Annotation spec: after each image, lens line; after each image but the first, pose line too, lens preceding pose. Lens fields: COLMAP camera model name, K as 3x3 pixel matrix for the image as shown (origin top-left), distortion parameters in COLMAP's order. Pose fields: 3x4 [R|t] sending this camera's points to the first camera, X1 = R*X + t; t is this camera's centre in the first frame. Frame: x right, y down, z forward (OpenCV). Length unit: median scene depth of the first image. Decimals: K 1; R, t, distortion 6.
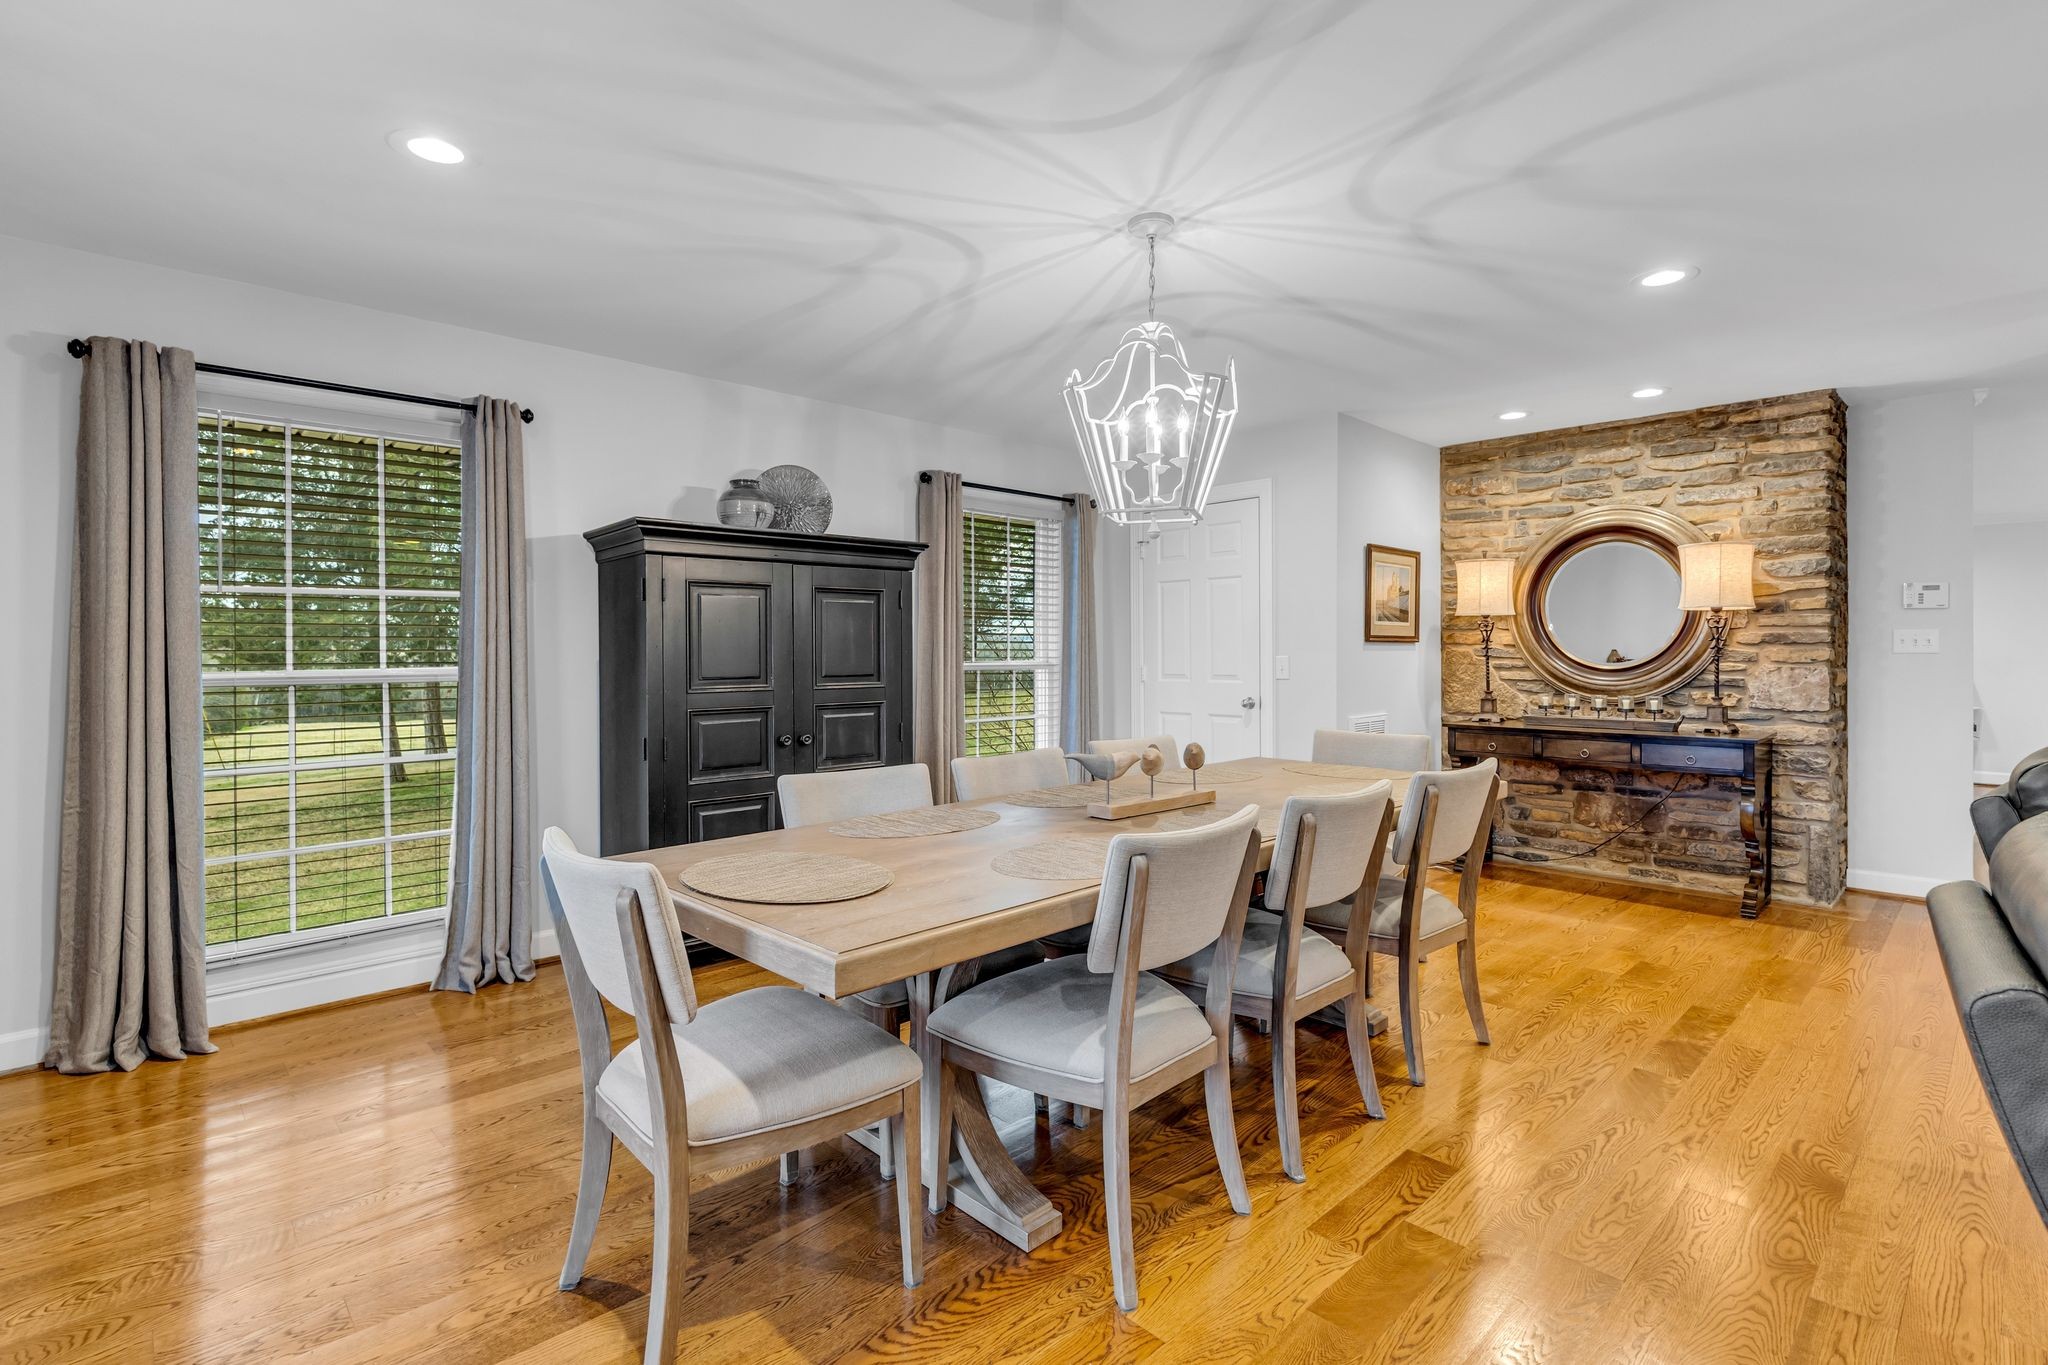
lens RADIAL K [[951.2, 0, 1024.4], [0, 951.2, 651.2], [0, 0, 1]] dist [-0.001948, -0.000709]
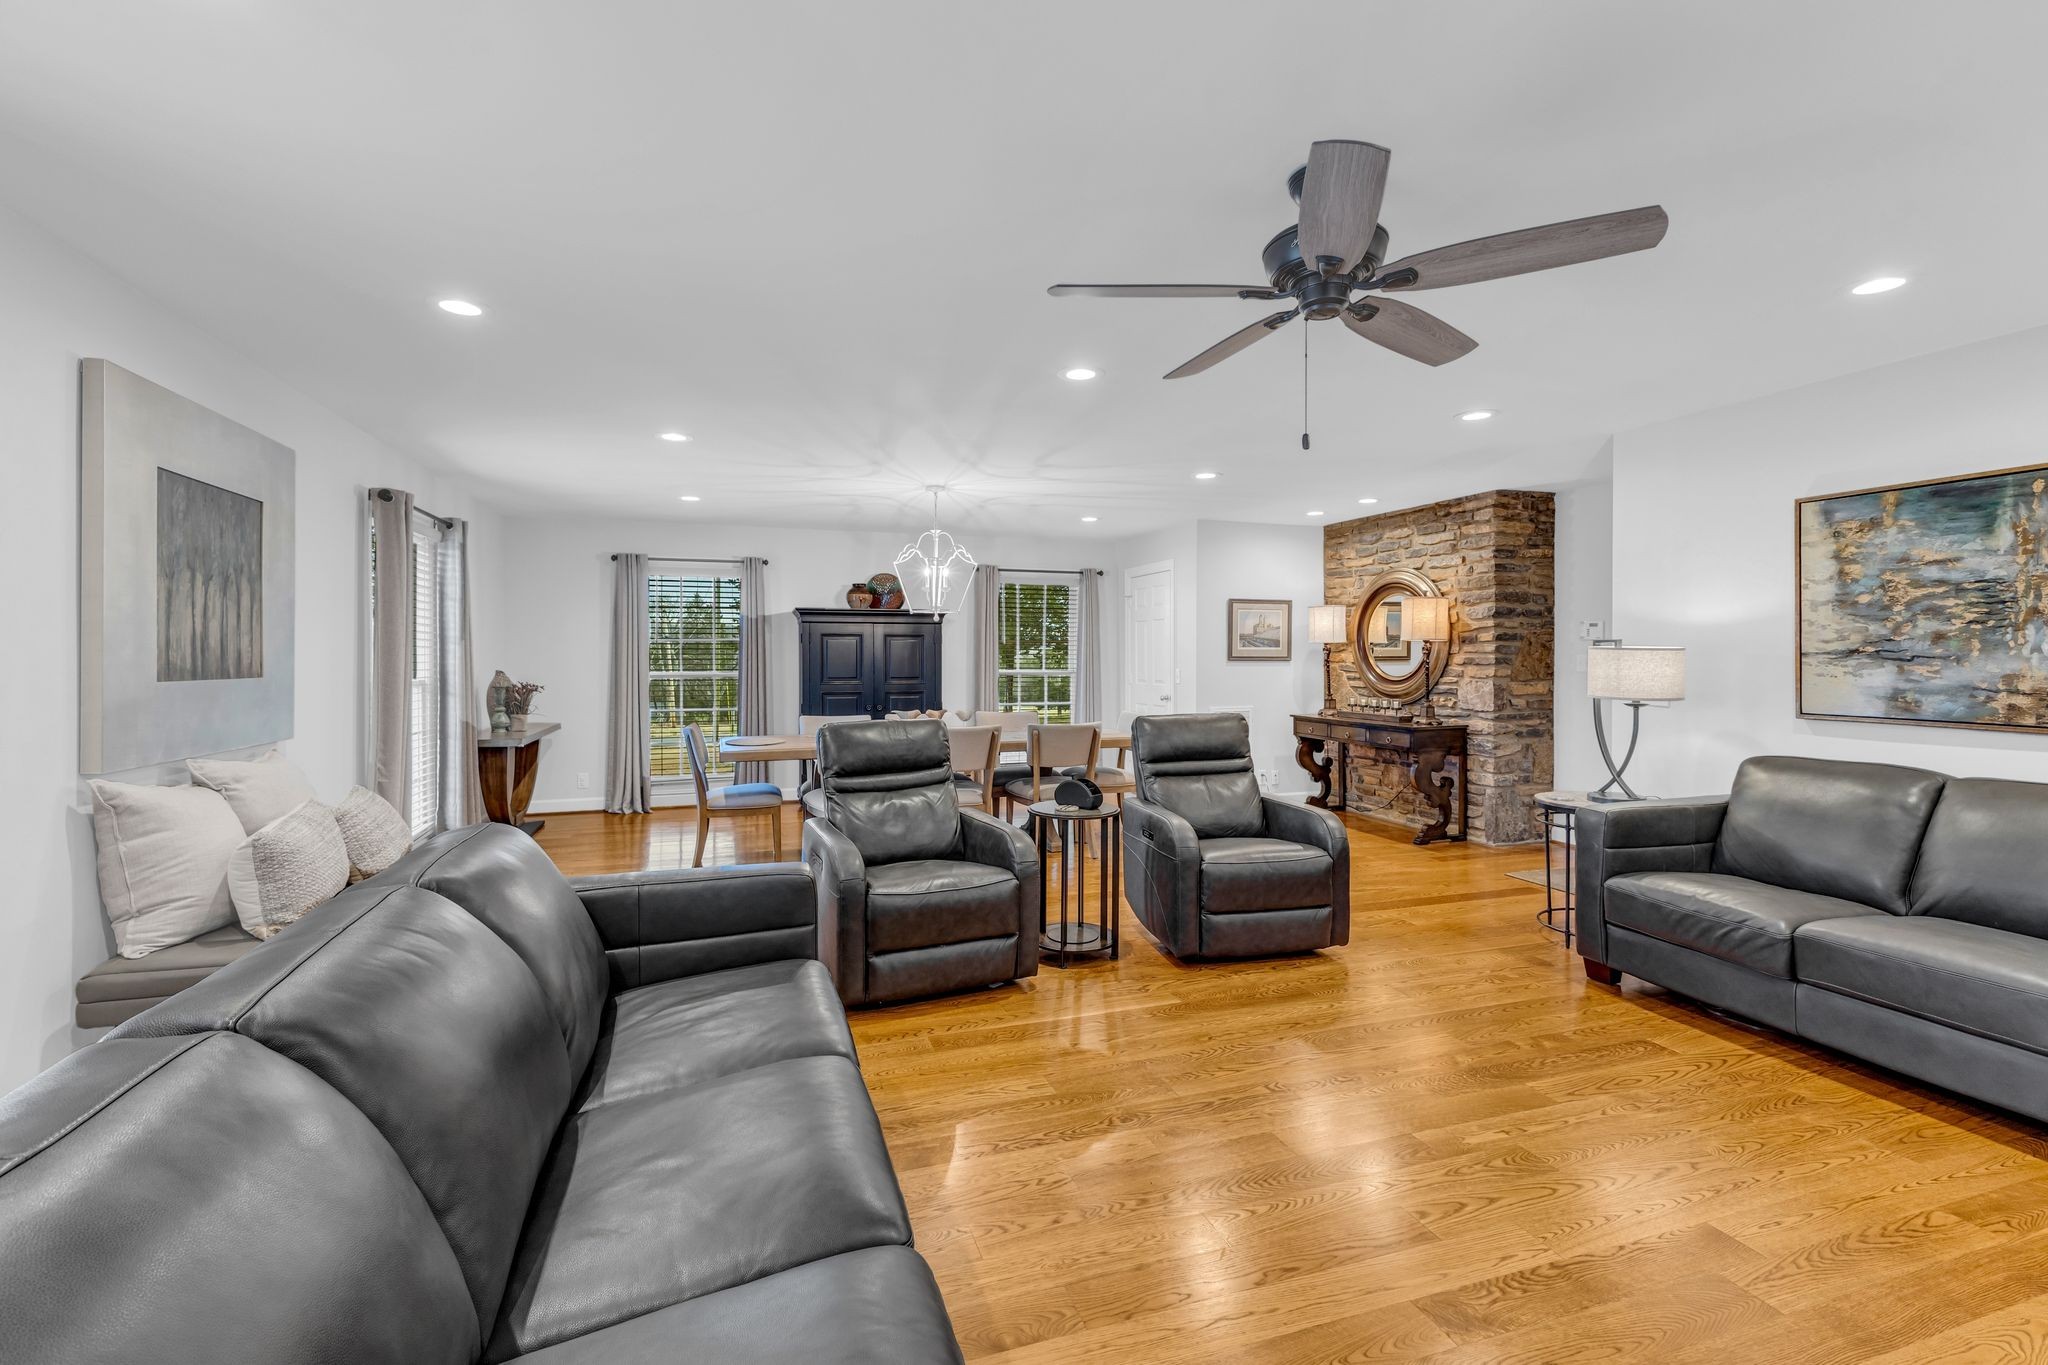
lens RADIAL K [[879.3, 0, 1021.2], [0, 879.3, 658.9], [0, 0, 1]] dist [0.000360, -0.000288]
pose [[0.902763, 0.004676, -0.430112, 0.736895], [-0.003262, 0.999987, 0.004025, -0.019438], [0.430126, -0.002231, 0.902766, -0.507276]]
